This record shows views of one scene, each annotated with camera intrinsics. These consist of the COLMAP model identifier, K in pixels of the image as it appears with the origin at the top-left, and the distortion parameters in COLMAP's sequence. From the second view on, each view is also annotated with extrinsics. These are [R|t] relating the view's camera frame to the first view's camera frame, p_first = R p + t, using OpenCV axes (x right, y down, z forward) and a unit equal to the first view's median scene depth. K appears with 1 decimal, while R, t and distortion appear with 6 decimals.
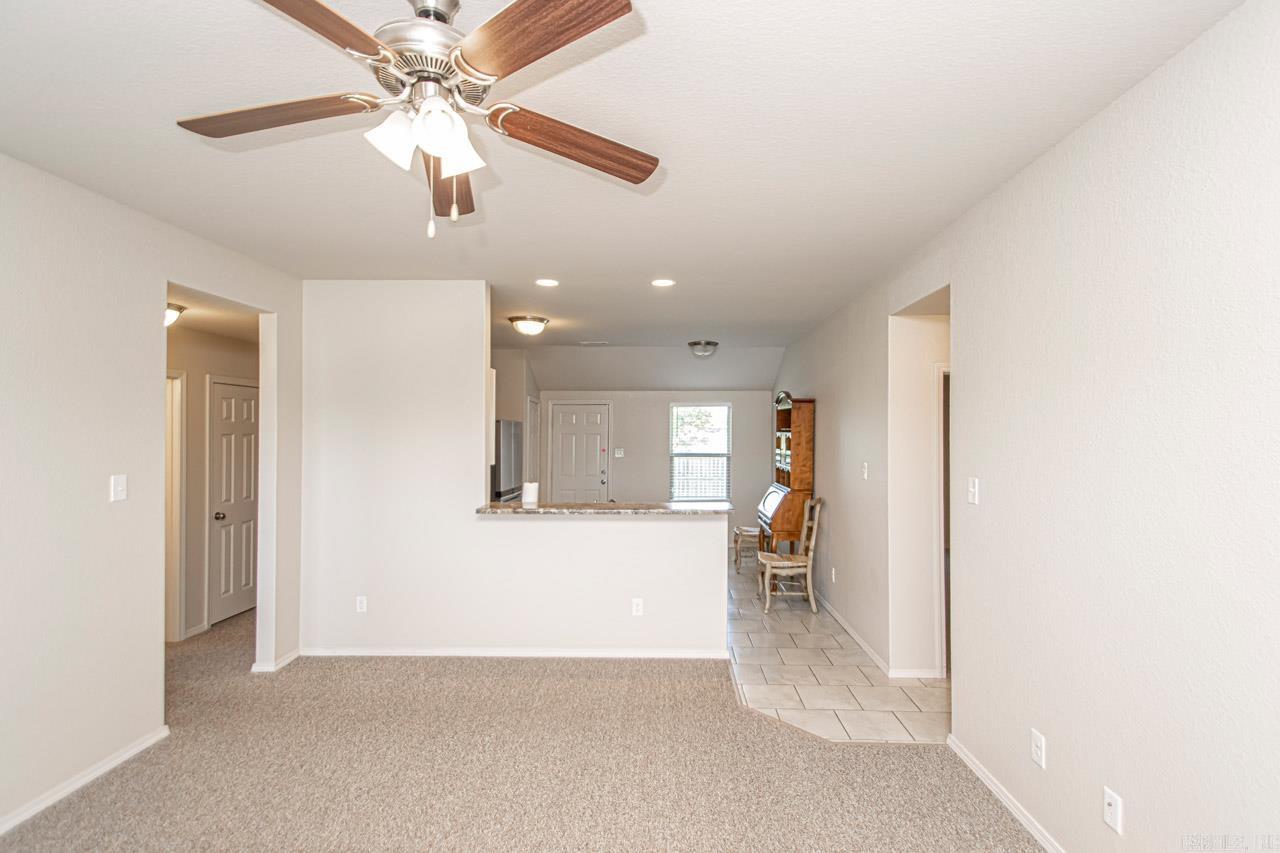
lens RADIAL K [[598.4, 0, 649.9], [0, 598.4, 424.4], [0, 0, 1]] dist [0.022423, -0.018303]
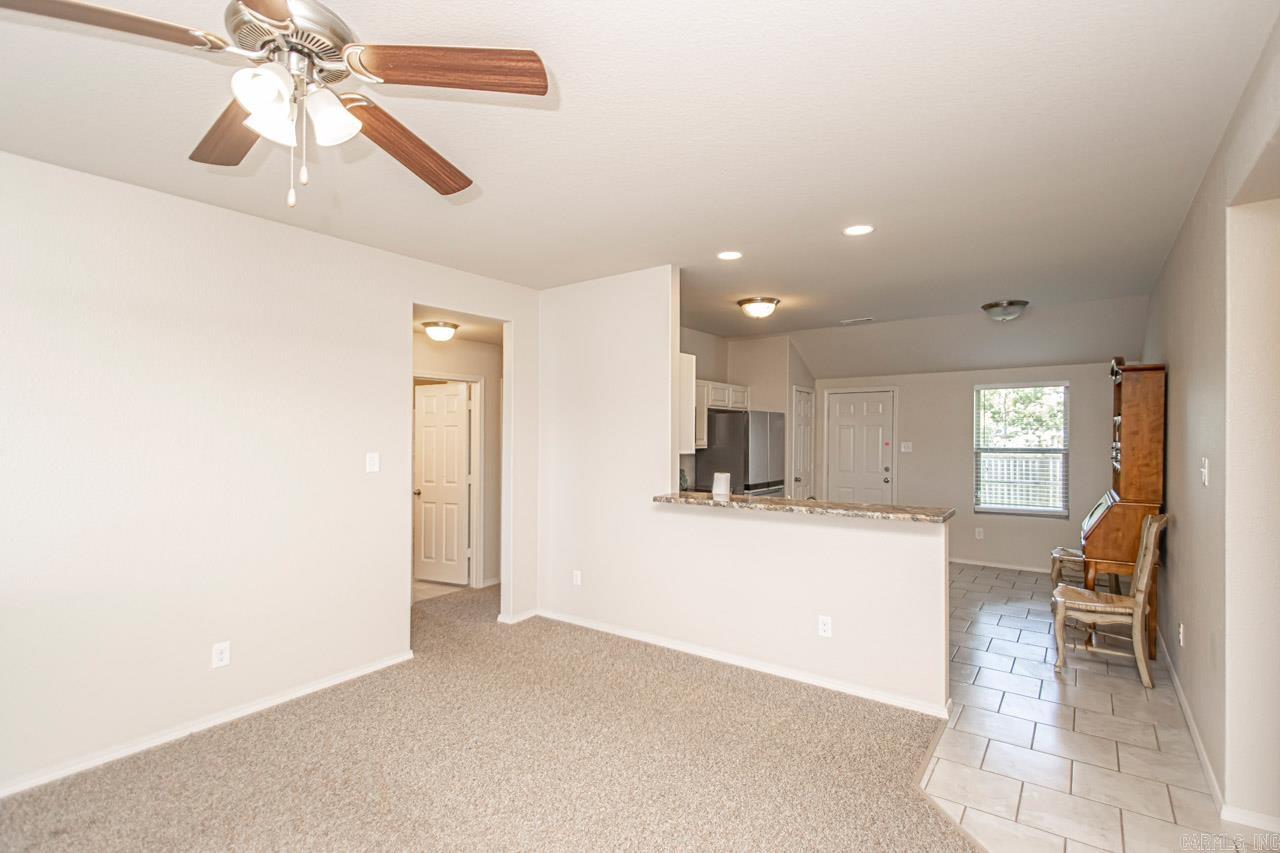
lens RADIAL K [[590.9, 0, 648.1], [0, 590.9, 426.2], [0, 0, 1]] dist [0.024821, -0.017288]
pose [[0.821538, -0.012020, -0.570027, 0.235560], [0.014949, 0.999888, 0.000460, 0.022178], [0.569957, -0.008899, 0.821626, 0.177415]]
